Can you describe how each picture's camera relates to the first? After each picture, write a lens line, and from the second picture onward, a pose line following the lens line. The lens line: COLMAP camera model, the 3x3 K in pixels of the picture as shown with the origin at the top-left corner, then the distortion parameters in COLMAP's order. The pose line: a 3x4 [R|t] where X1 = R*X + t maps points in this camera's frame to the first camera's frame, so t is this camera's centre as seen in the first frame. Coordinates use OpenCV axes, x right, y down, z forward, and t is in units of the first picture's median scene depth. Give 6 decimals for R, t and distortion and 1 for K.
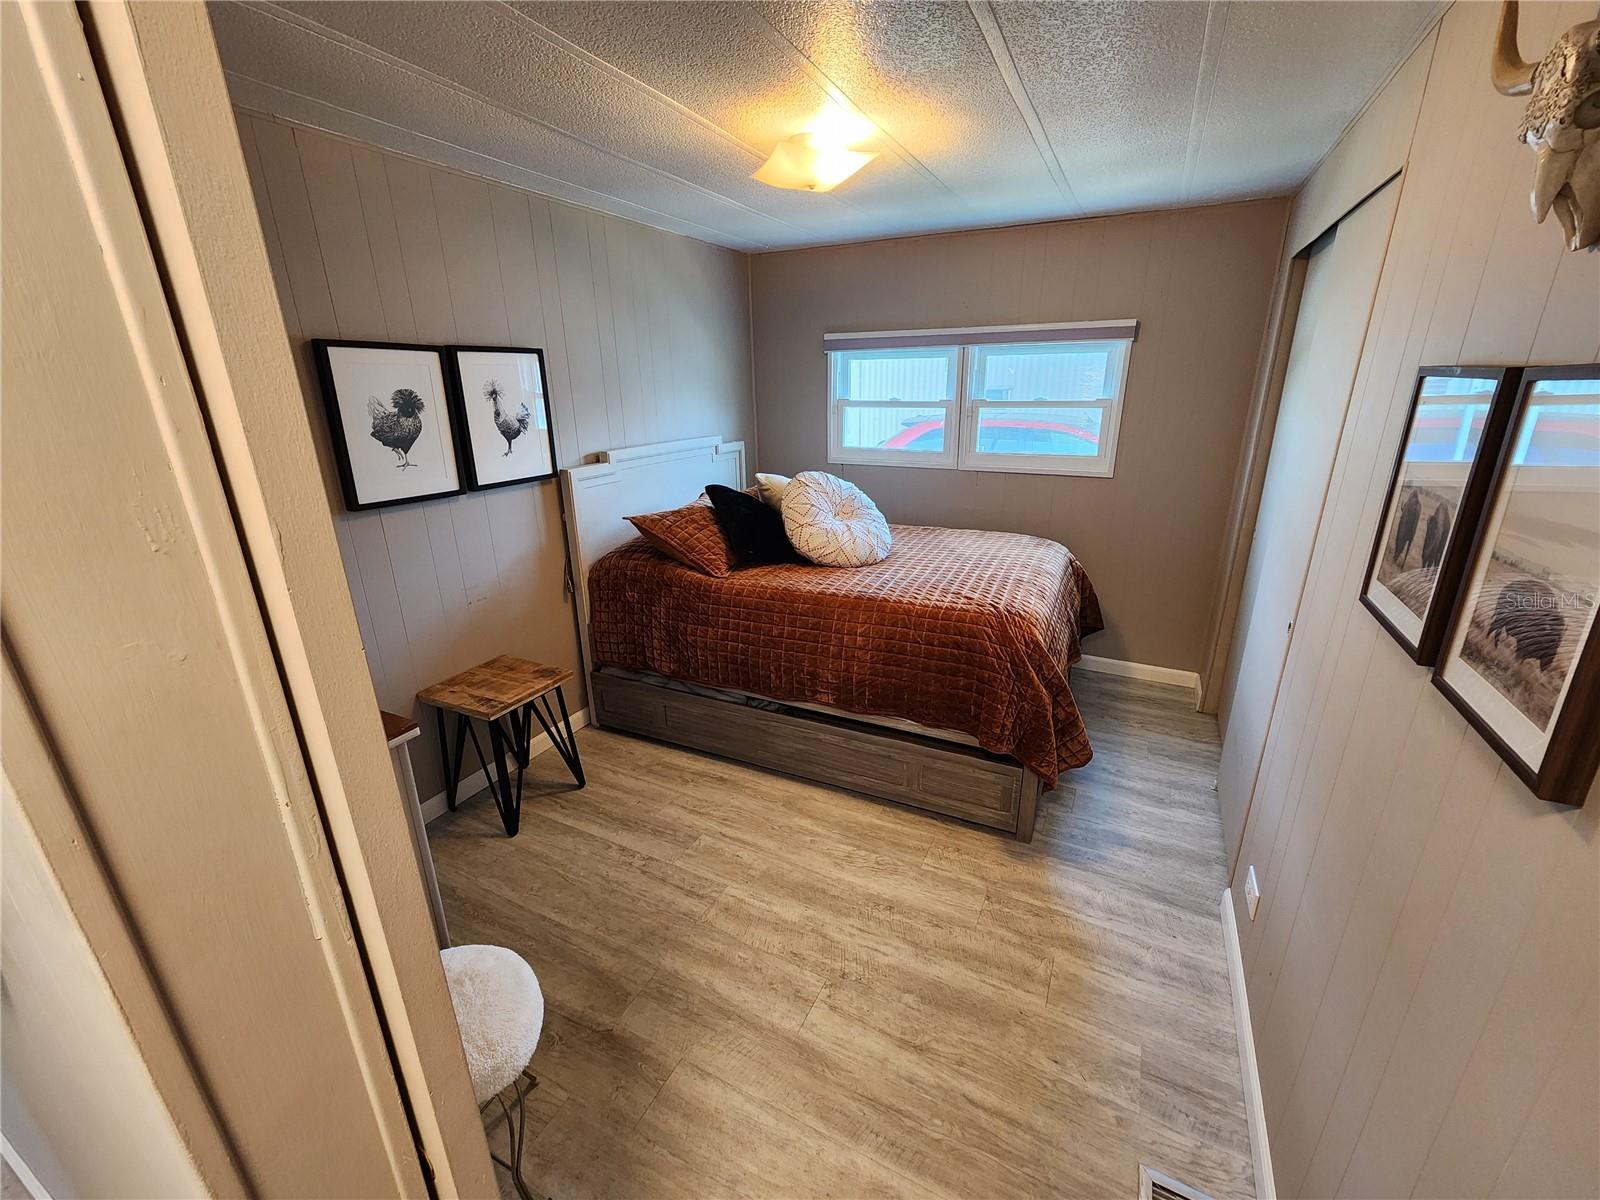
lens RADIAL K [[657.1, 0, 796.9], [0, 657.1, 591.5], [0, 0, 1]] dist [-0.001109, 0.001195]
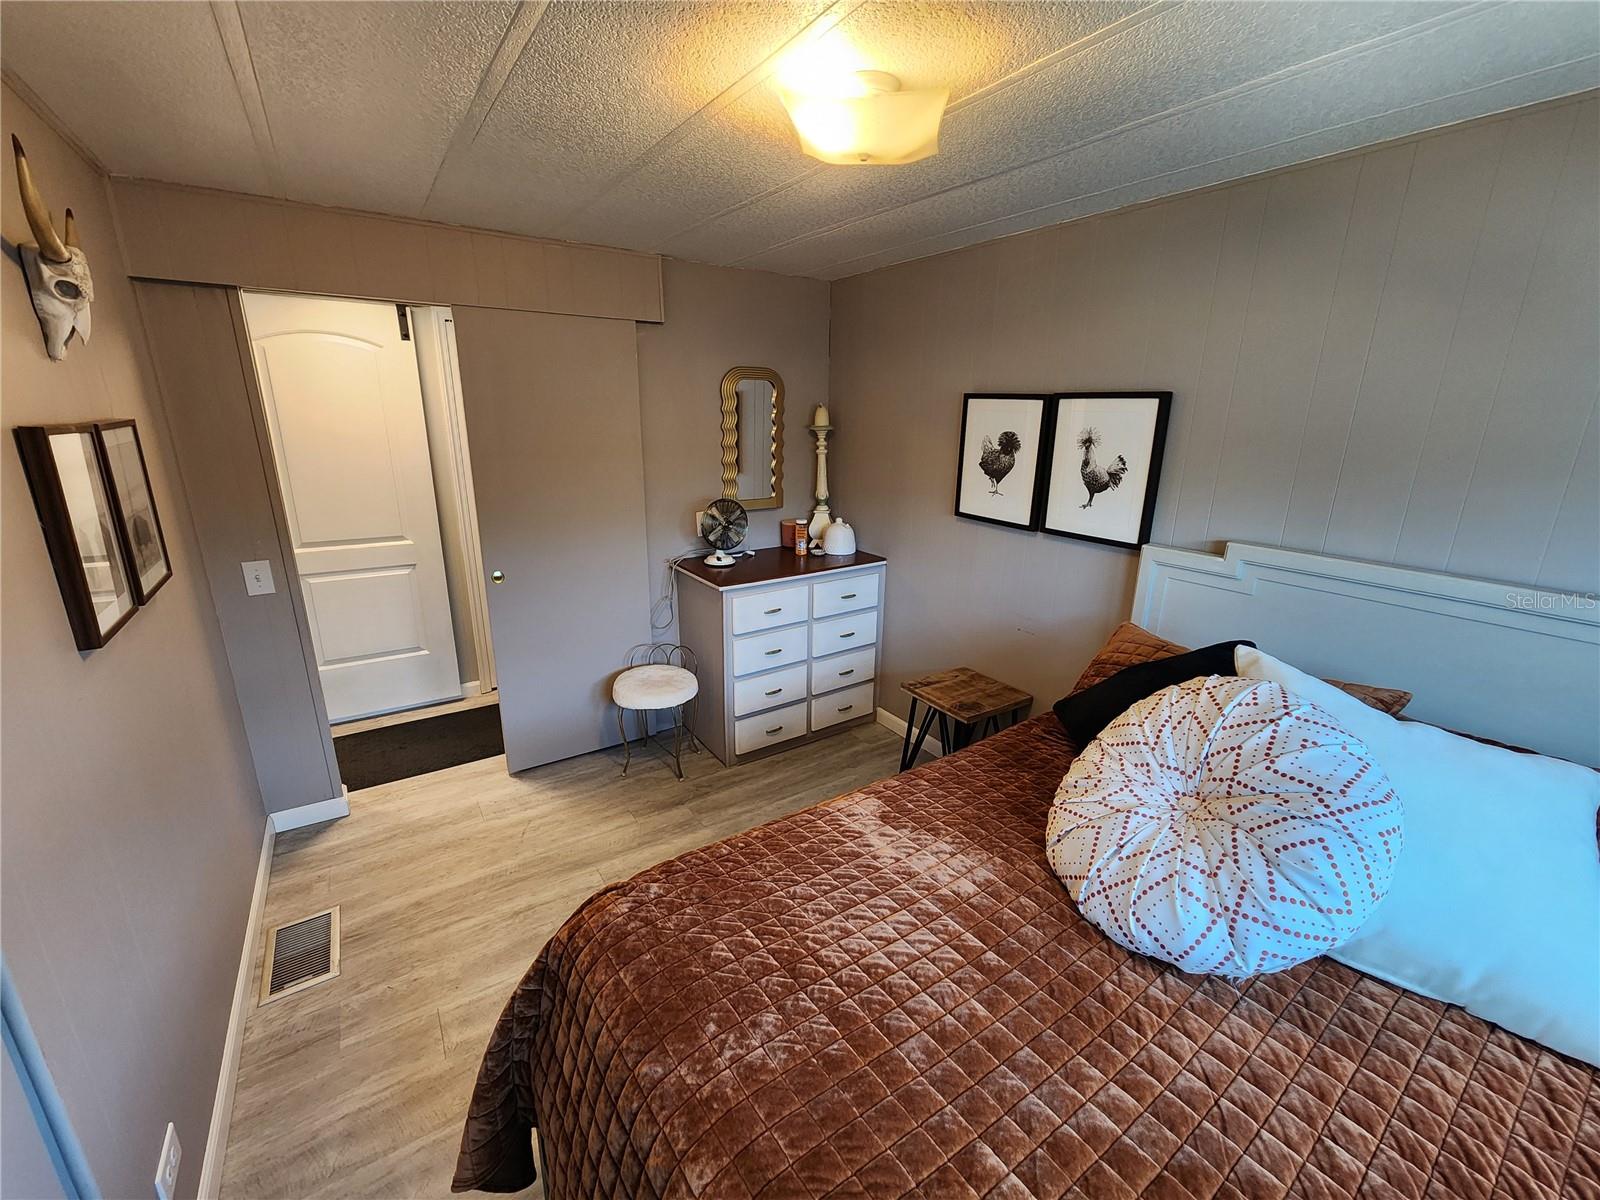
lens RADIAL K [[657.1, 0, 811.2], [0, 657.1, 592.7], [0, 0, 1]] dist [-0.001109, 0.001195]
pose [[-0.461414, 0.244598, -0.852801, 0.601093], [-0.284383, 0.869744, 0.403325, -0.398781], [0.840371, 0.428622, -0.331753, 1.125111]]
